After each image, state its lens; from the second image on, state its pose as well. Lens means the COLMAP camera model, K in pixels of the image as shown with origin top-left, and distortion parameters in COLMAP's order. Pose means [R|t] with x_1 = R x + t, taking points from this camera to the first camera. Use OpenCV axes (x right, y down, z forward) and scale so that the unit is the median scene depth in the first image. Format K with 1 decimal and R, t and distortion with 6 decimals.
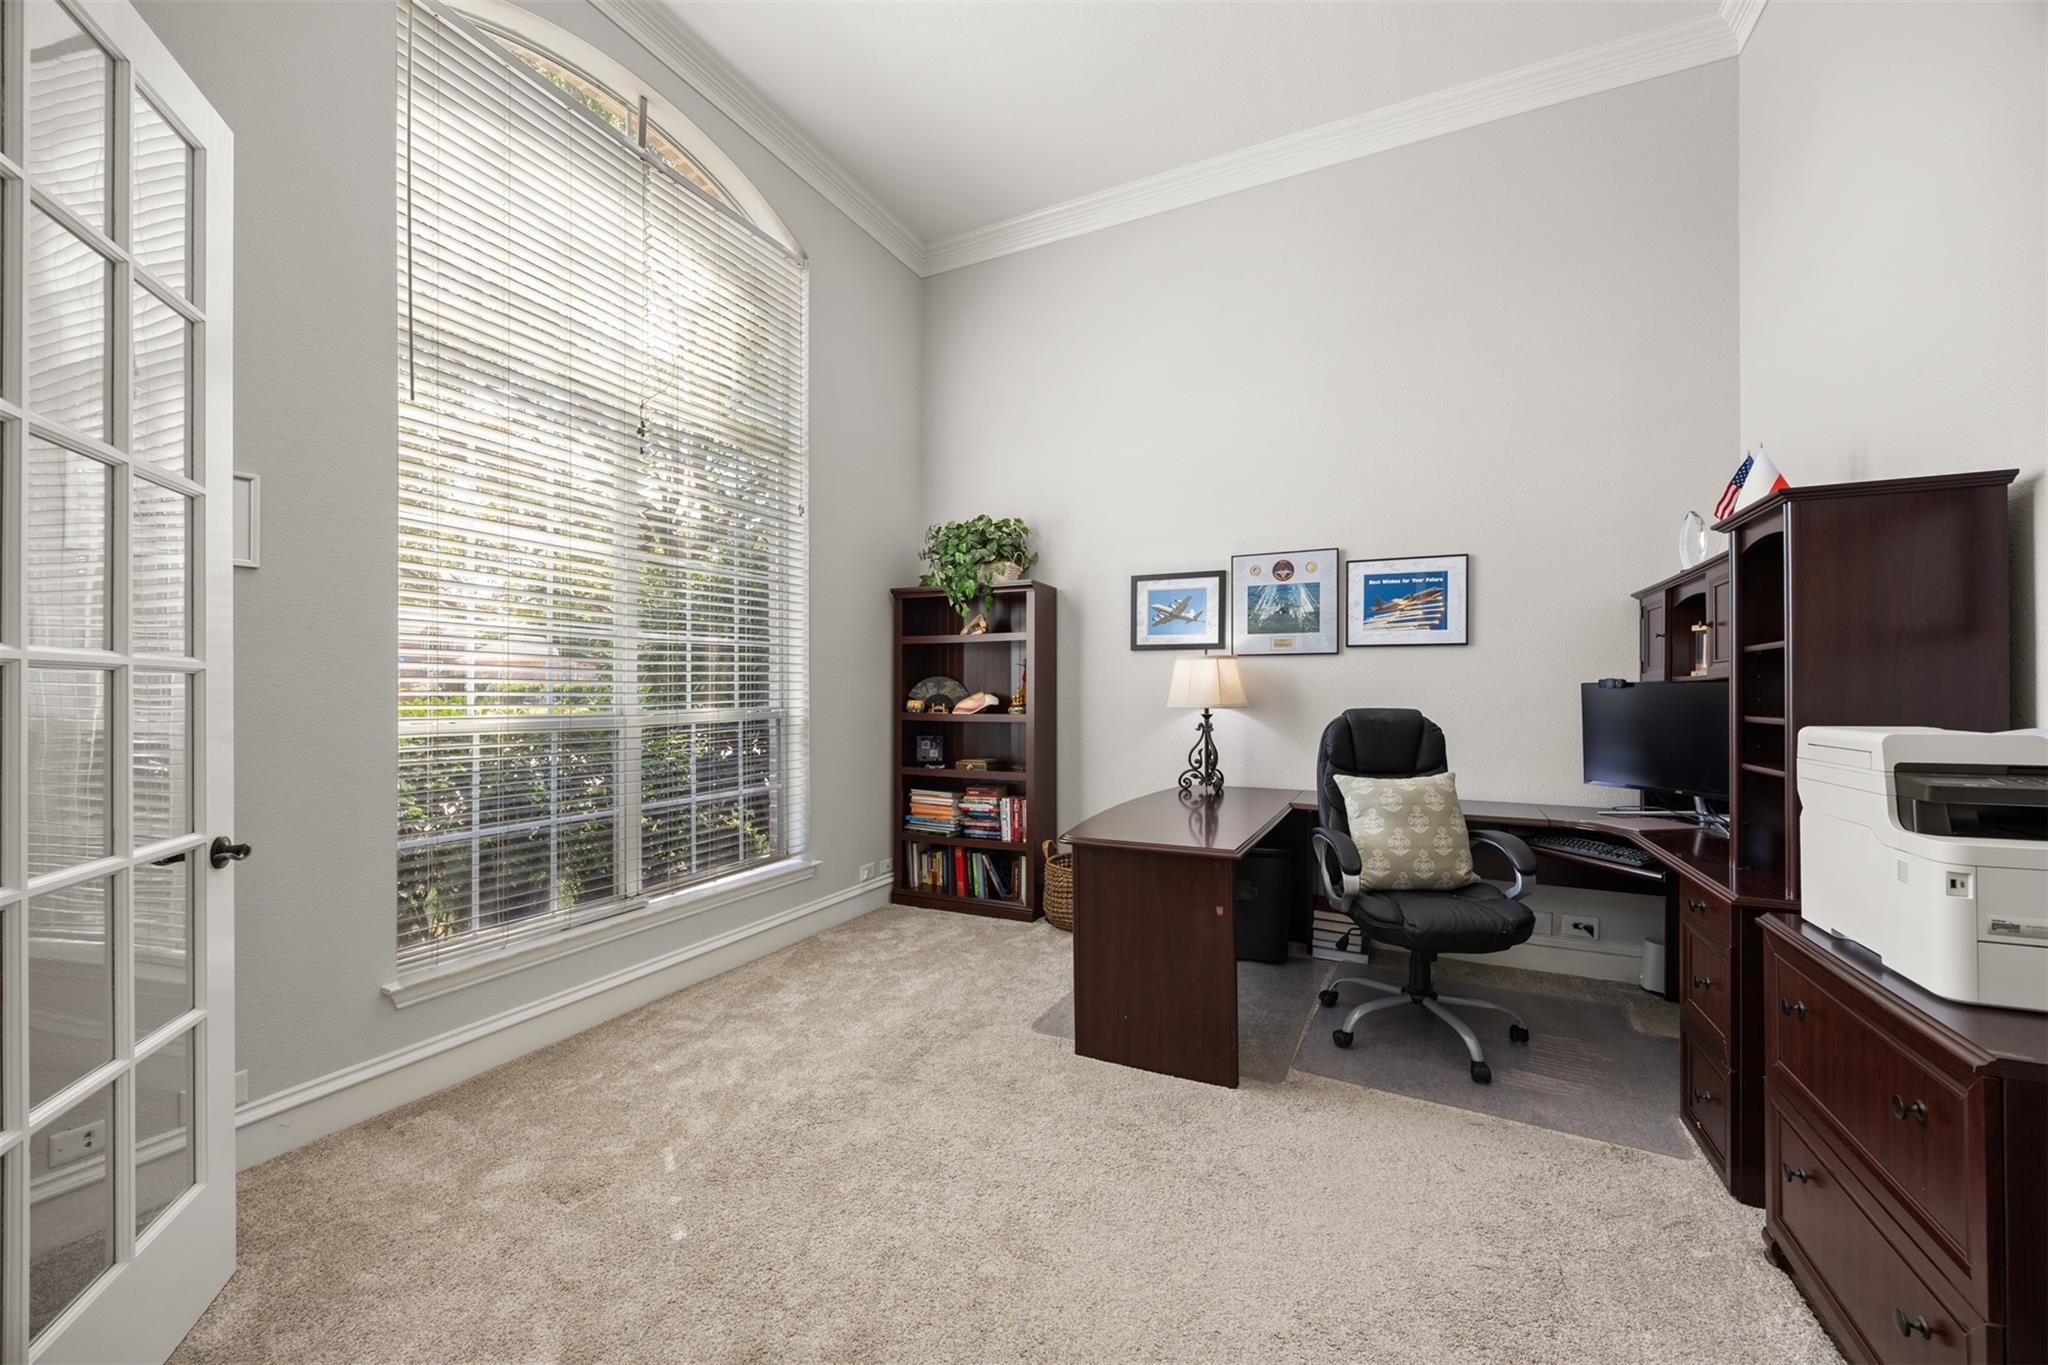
lens RADIAL K [[777.5, 0, 1024.6], [0, 777.5, 696.1], [0, 0, 1]] dist [0.001228, -0.000434]
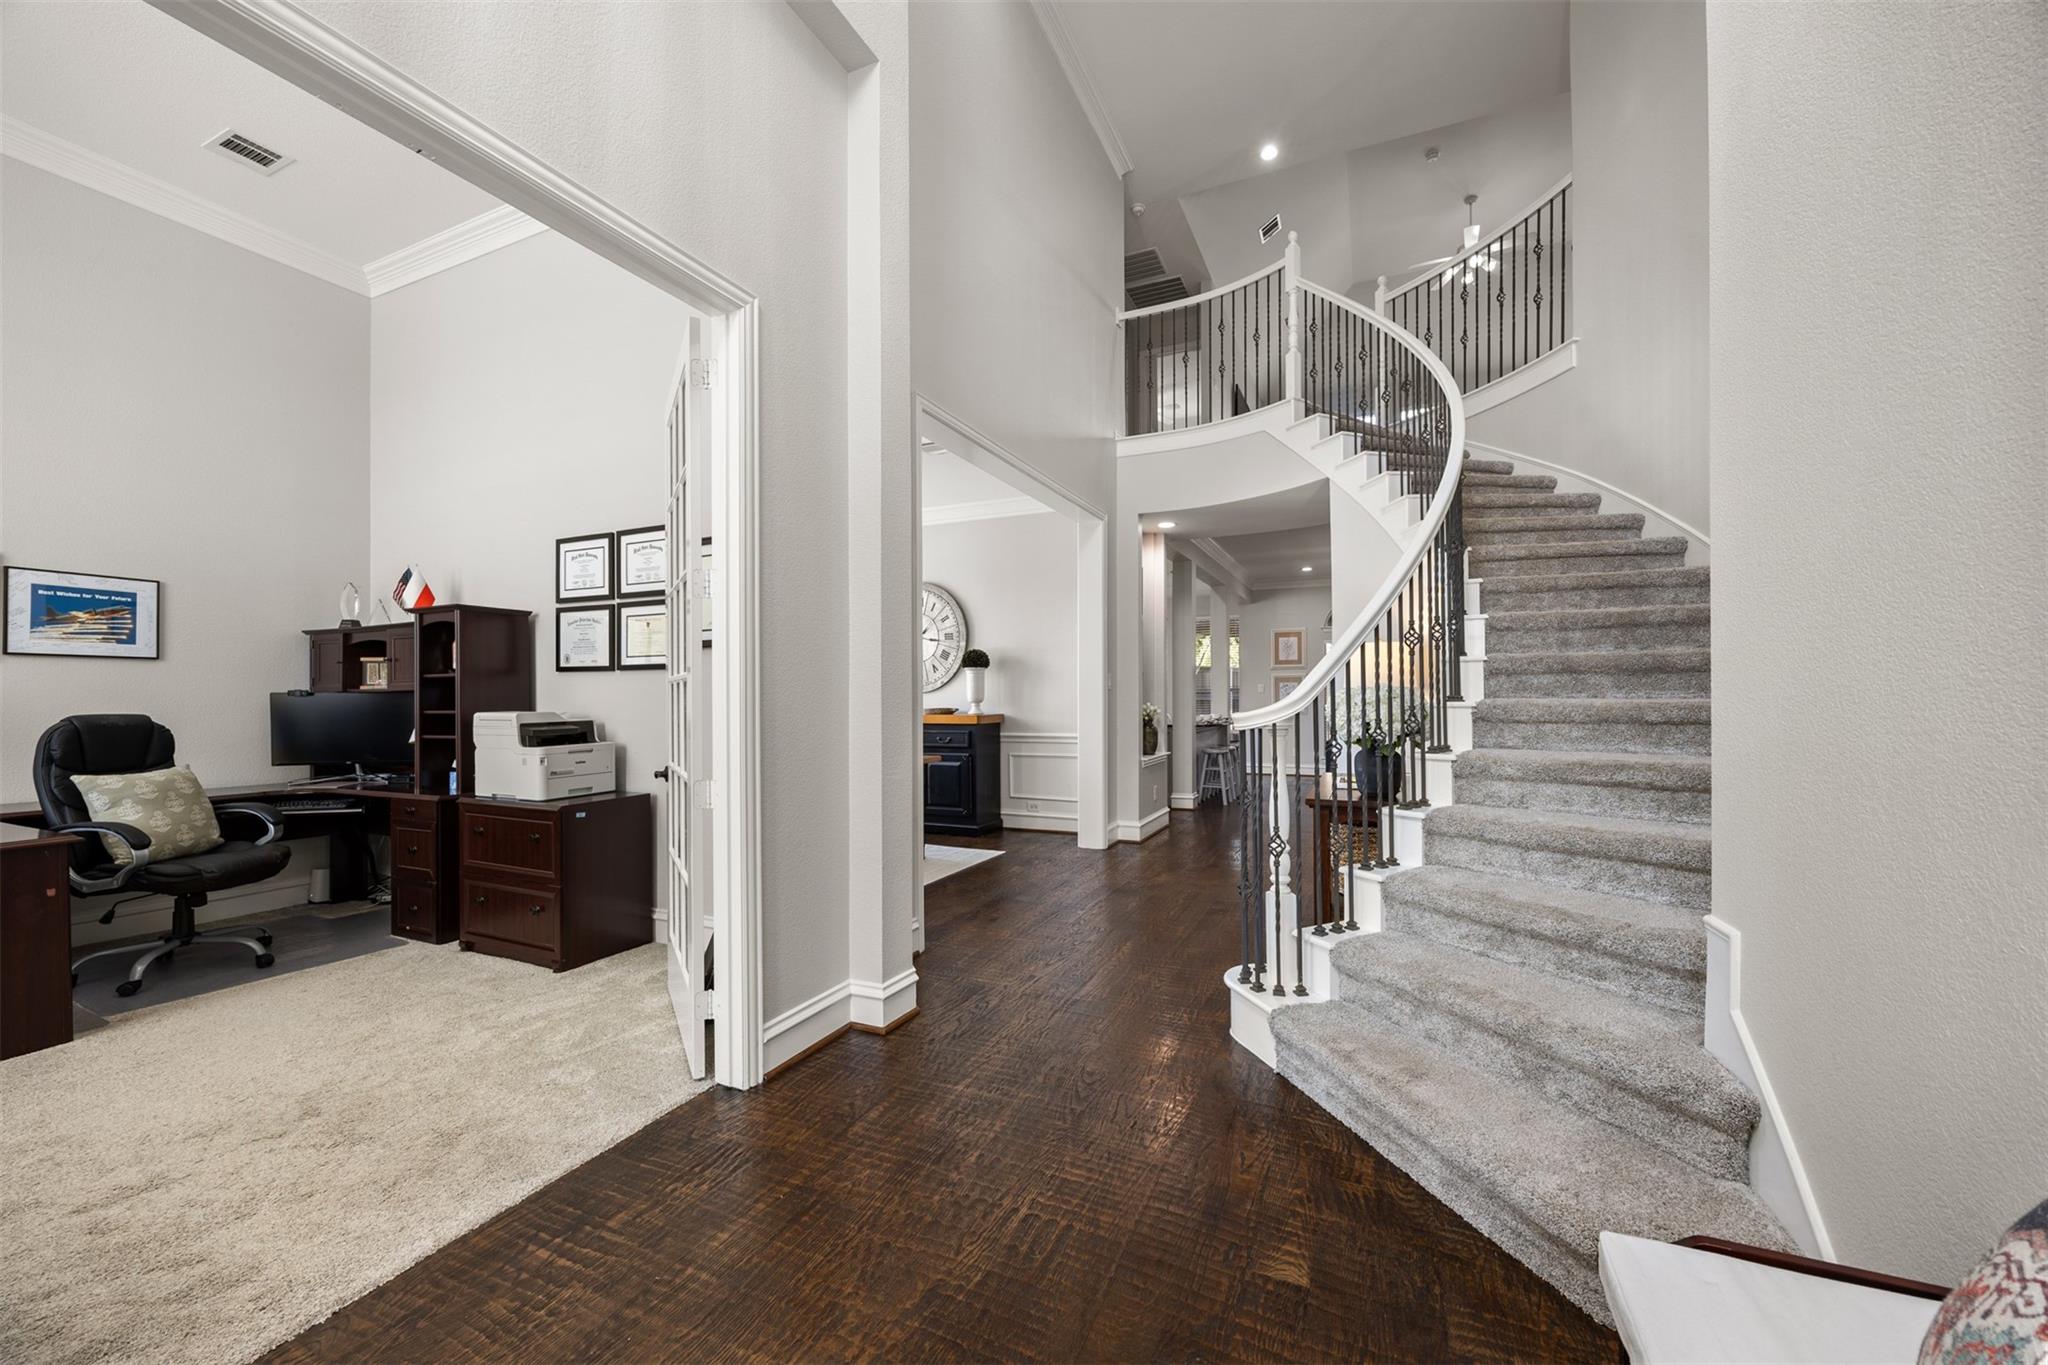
lens RADIAL K [[777.5, 0, 1024.6], [0, 777.5, 696.1], [0, 0, 1]] dist [0.001228, -0.000434]
pose [[-0.022202, -0.000239, 0.999753, -0.759295], [0.009189, 0.999958, 0.000443, 0.001263], [-0.999711, 0.009197, -0.022199, -0.330000]]
